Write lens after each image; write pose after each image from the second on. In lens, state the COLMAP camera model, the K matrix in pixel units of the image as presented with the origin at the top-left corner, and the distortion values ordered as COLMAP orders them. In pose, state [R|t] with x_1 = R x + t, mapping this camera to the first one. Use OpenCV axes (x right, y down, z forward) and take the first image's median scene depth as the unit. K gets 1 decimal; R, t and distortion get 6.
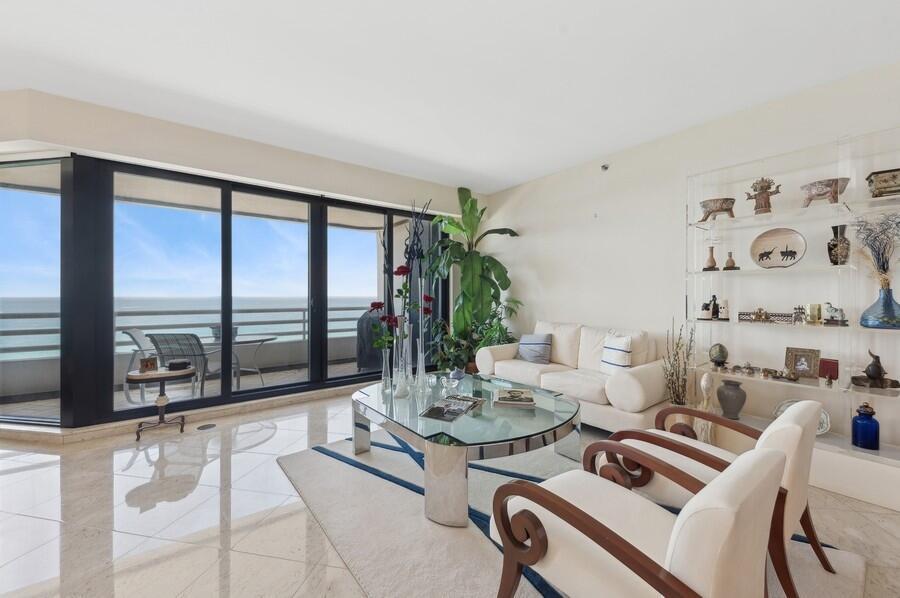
lens RADIAL K [[361.3, 0, 437.0], [0, 361.3, 292.0], [0, 0, 1]] dist [0.001752, 0.000203]
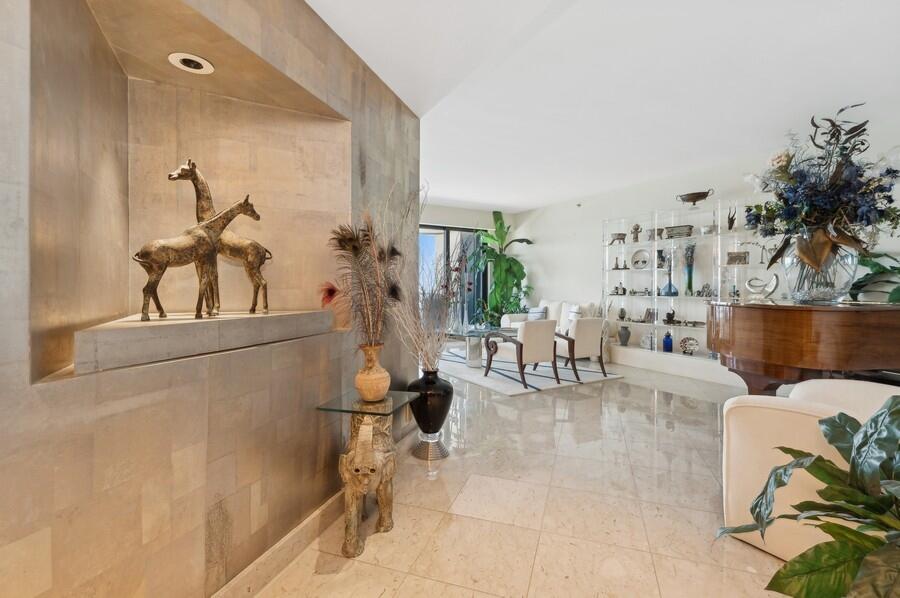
lens RADIAL K [[398.9, 0, 452.3], [0, 398.9, 288.5], [0, 0, 1]] dist [0.001880, 0.000046]
pose [[0.995194, 0.005950, -0.097742, 0.057974], [-0.004593, 0.999890, 0.014102, 0.009228], [0.097815, -0.013586, 0.995112, -0.724043]]
